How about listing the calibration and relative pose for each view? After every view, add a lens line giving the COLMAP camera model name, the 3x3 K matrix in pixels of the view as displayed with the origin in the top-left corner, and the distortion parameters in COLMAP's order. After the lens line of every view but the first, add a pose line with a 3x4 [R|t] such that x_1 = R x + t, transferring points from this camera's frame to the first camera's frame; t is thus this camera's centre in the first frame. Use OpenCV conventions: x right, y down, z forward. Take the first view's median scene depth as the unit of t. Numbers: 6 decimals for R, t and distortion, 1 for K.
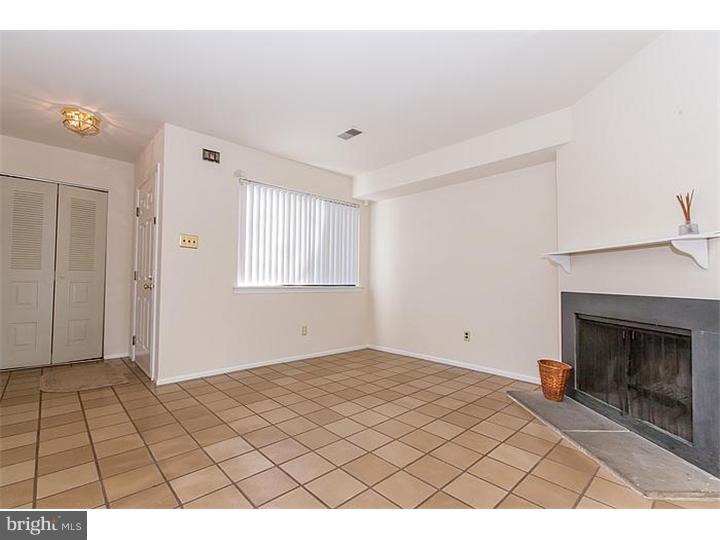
lens RADIAL K [[328.9, 0, 358.2], [0, 328.9, 275.0], [0, 0, 1]] dist [-0.004094, 0.004431]
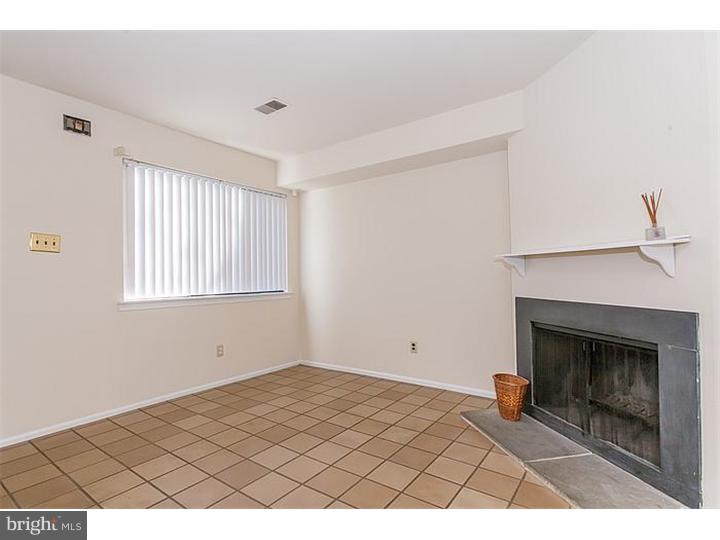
lens RADIAL K [[361.4, 0, 356.3], [0, 361.4, 274.8], [0, 0, 1]] dist [0.000991, 0.001781]
pose [[0.983224, -0.023243, 0.180915, 0.011480], [0.020792, 0.999665, 0.015435, -0.031167], [-0.181213, -0.011414, 0.983378, 0.096825]]
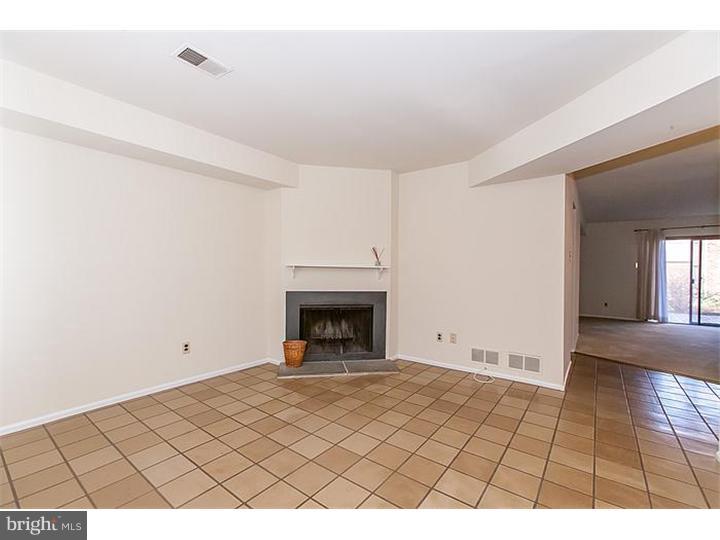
lens RADIAL K [[319.3, 0, 354.5], [0, 319.3, 273.3], [0, 0, 1]] dist [0.009008, 0.000828]
pose [[-0.153847, -0.017081, 0.987947, -0.704773], [-0.032903, 0.999385, 0.012155, -0.047317], [-0.987547, -0.030637, -0.154315, 0.837386]]
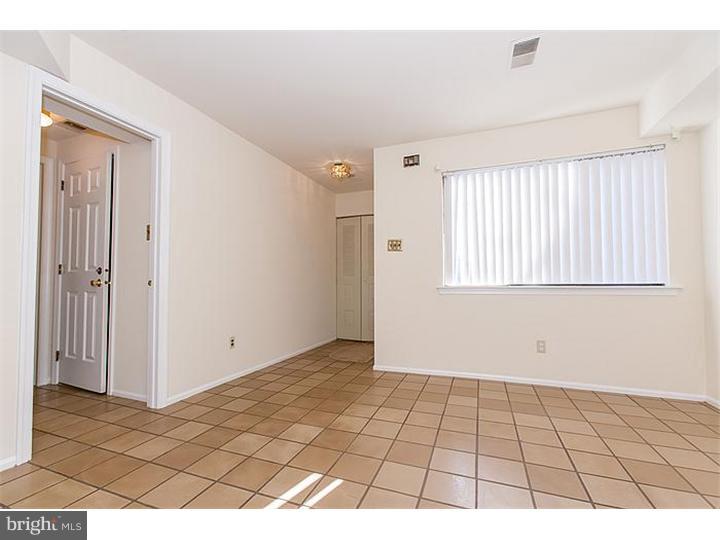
lens RADIAL K [[319.3, 0, 358.0], [0, 319.3, 271.7], [0, 0, 1]] dist [0.009008, 0.000828]
pose [[0.443698, -0.046922, -0.894947, 0.401767], [0.027963, 0.998867, -0.038507, 0.025599], [0.895740, -0.007940, 0.444507, 0.426490]]
